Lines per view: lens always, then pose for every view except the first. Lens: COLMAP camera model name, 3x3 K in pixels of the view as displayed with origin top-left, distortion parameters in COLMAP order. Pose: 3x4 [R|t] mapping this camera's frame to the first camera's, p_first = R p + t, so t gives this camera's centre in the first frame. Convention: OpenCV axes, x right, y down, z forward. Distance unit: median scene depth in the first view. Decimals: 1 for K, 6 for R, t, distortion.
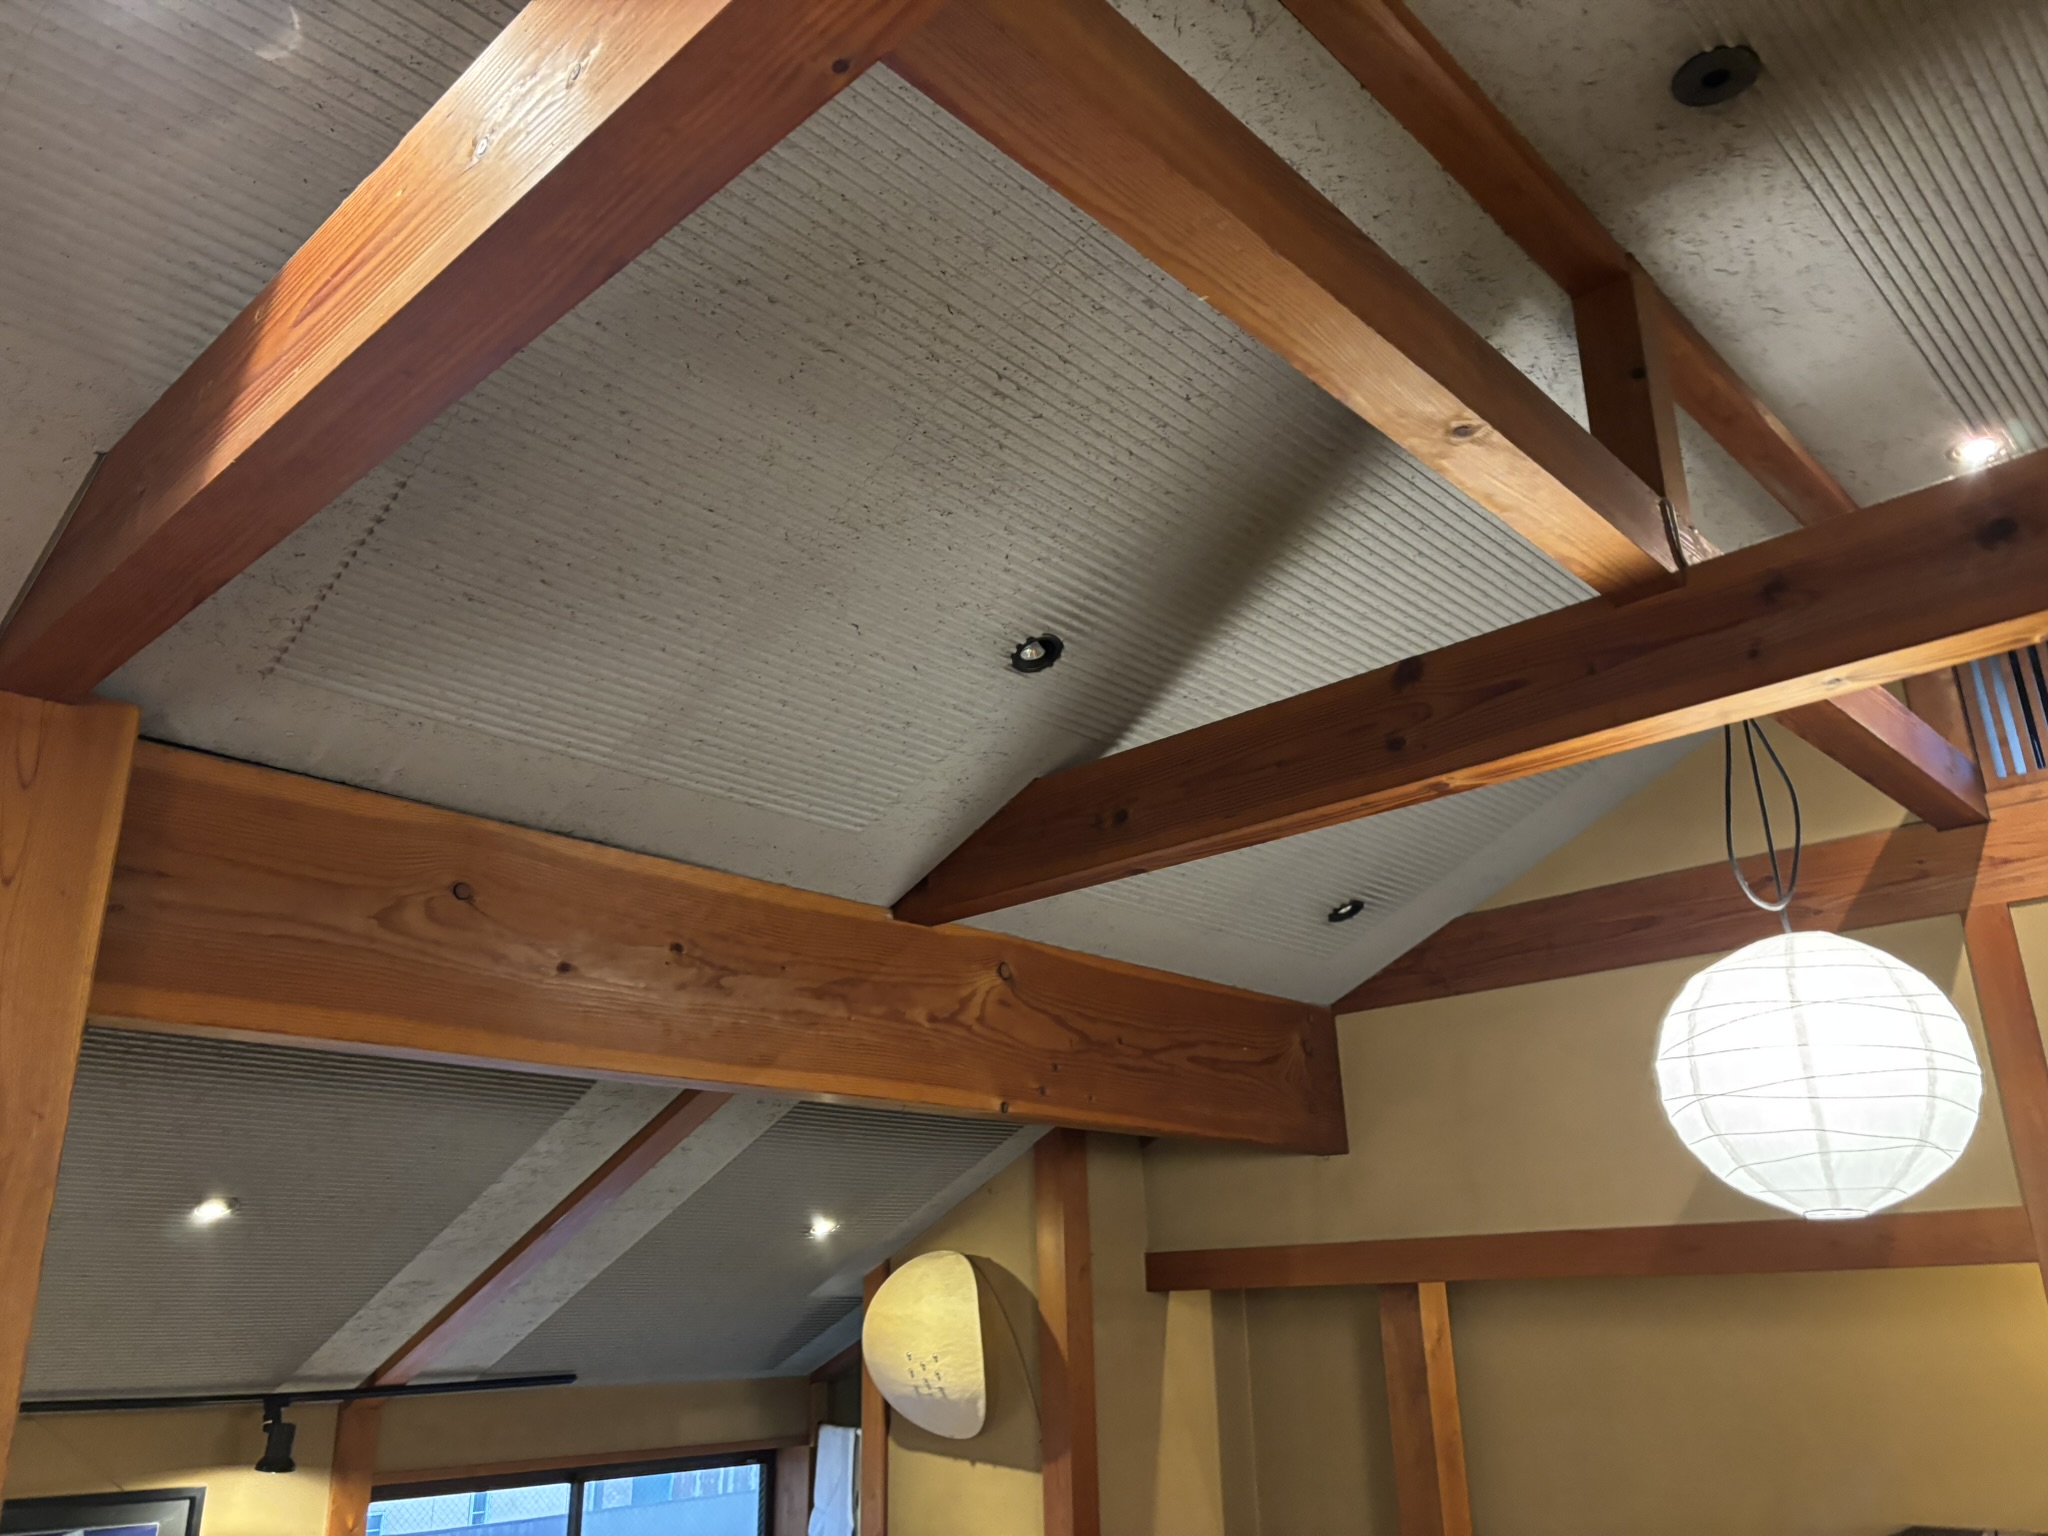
lens RADIAL K [[1564.9, 0, 1023.9], [0, 1564.9, 767.2], [0, 0, 1]] dist [-0.004526, -0.005892]
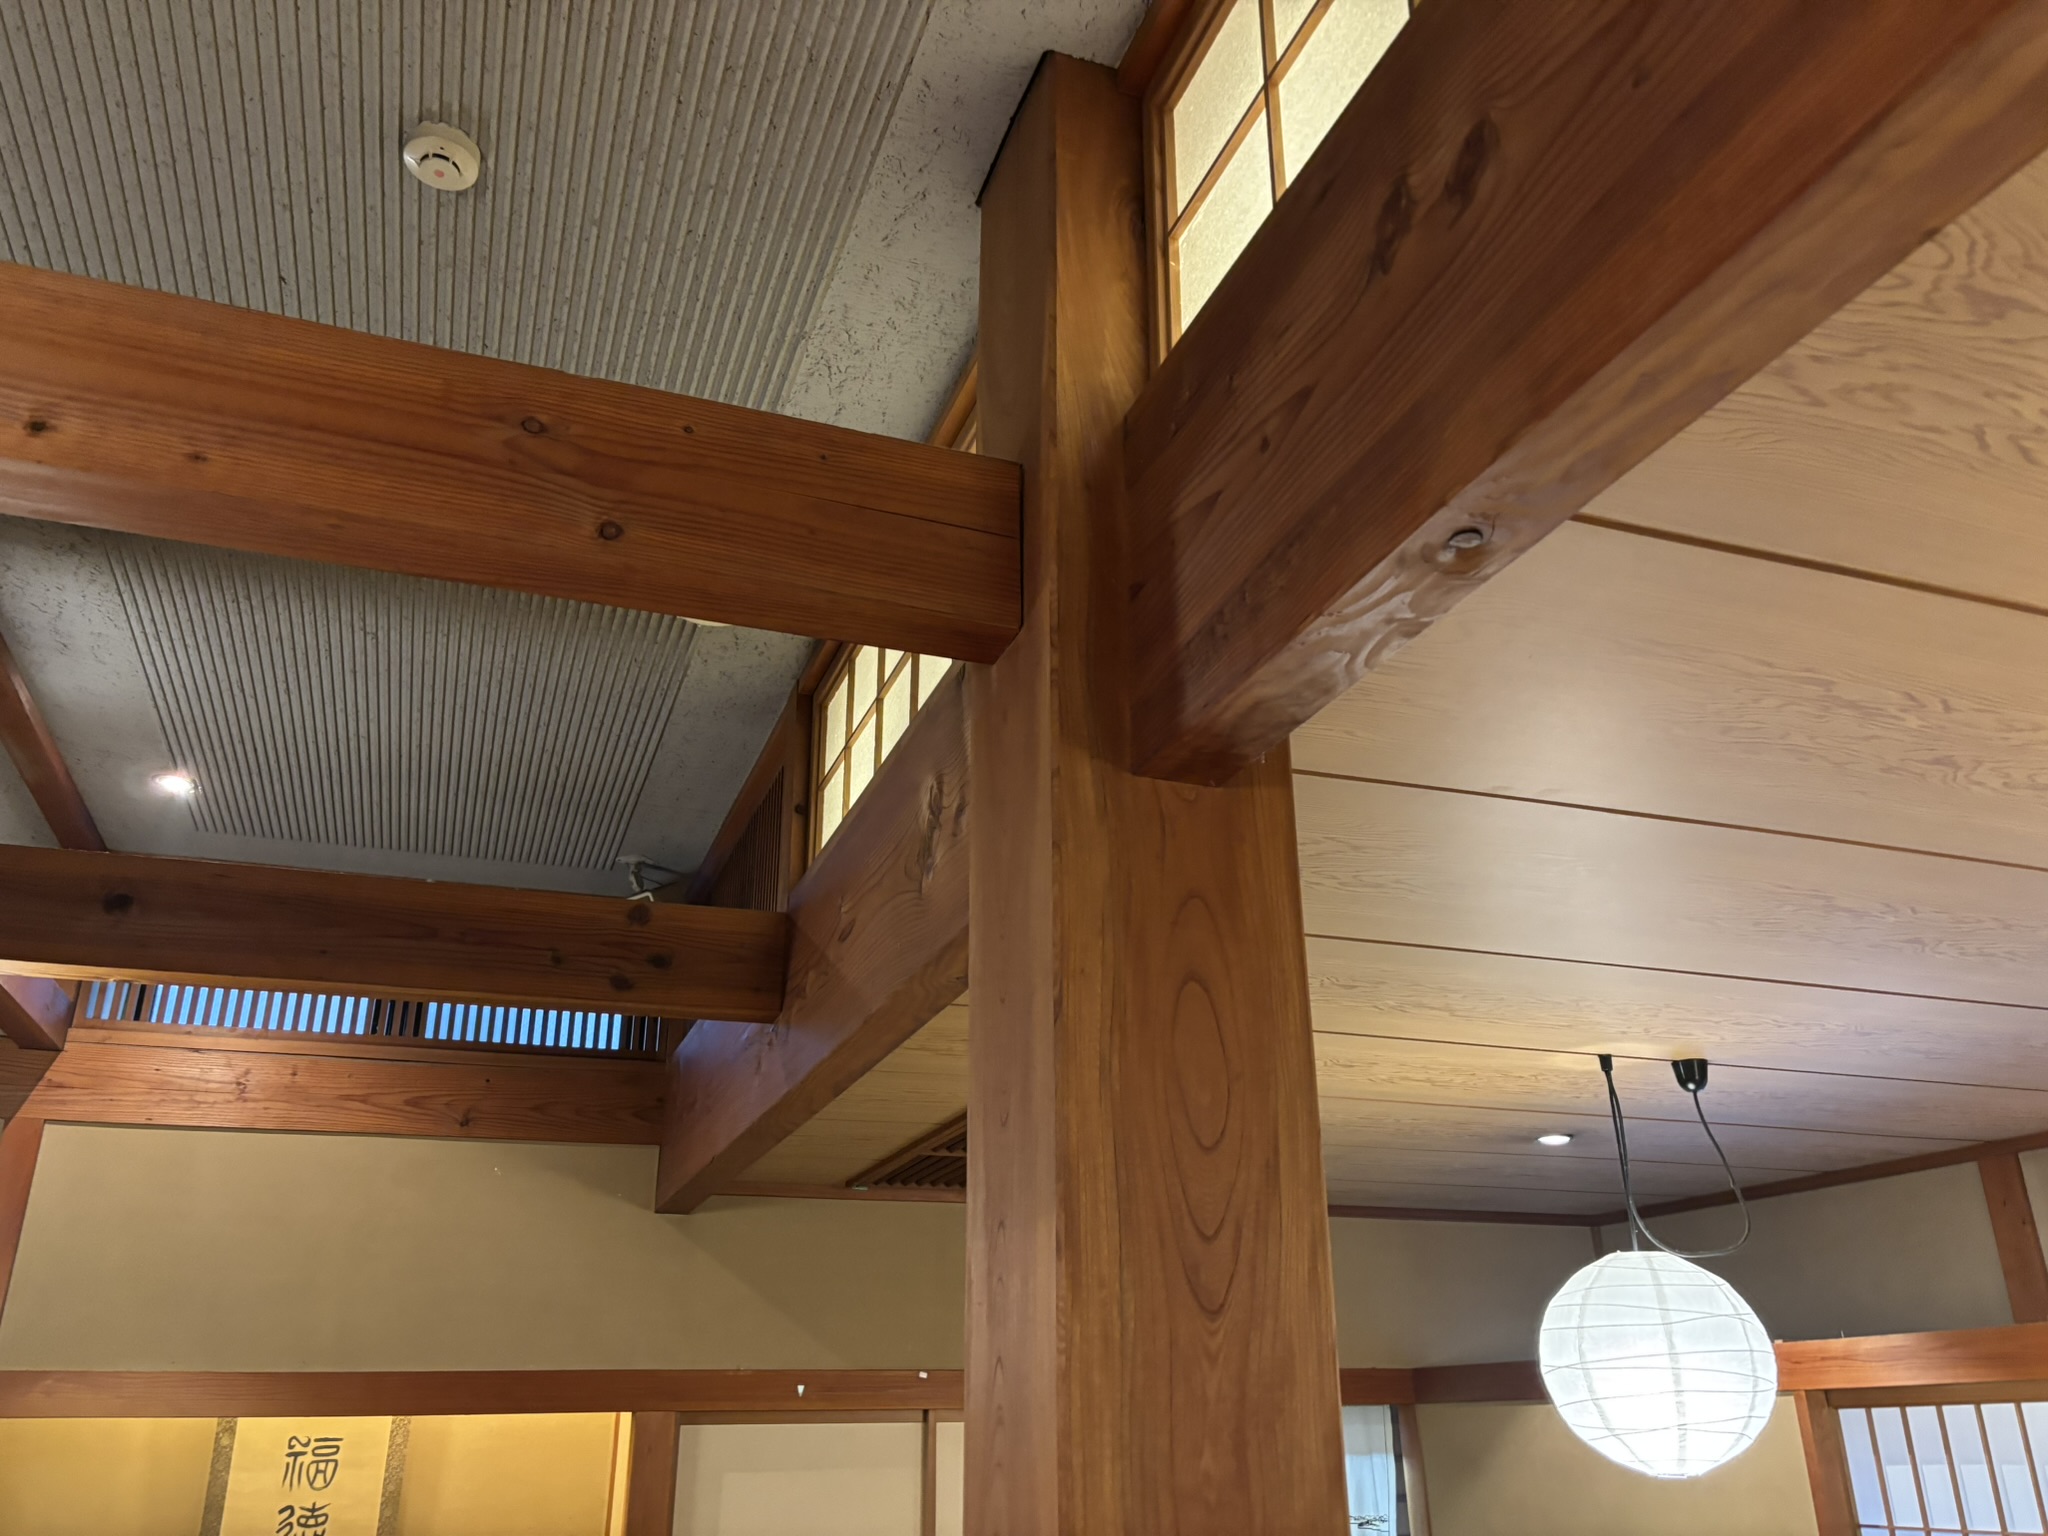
lens RADIAL K [[1564.9, 0, 1024.5], [0, 1564.9, 770.7], [0, 0, 1]] dist [-0.004526, -0.005892]
pose [[0.448388, 0.360502, 0.817916, -0.149538], [-0.307385, 0.921440, -0.237620, -0.131989], [-0.839323, -0.144869, 0.523976, -0.294440]]
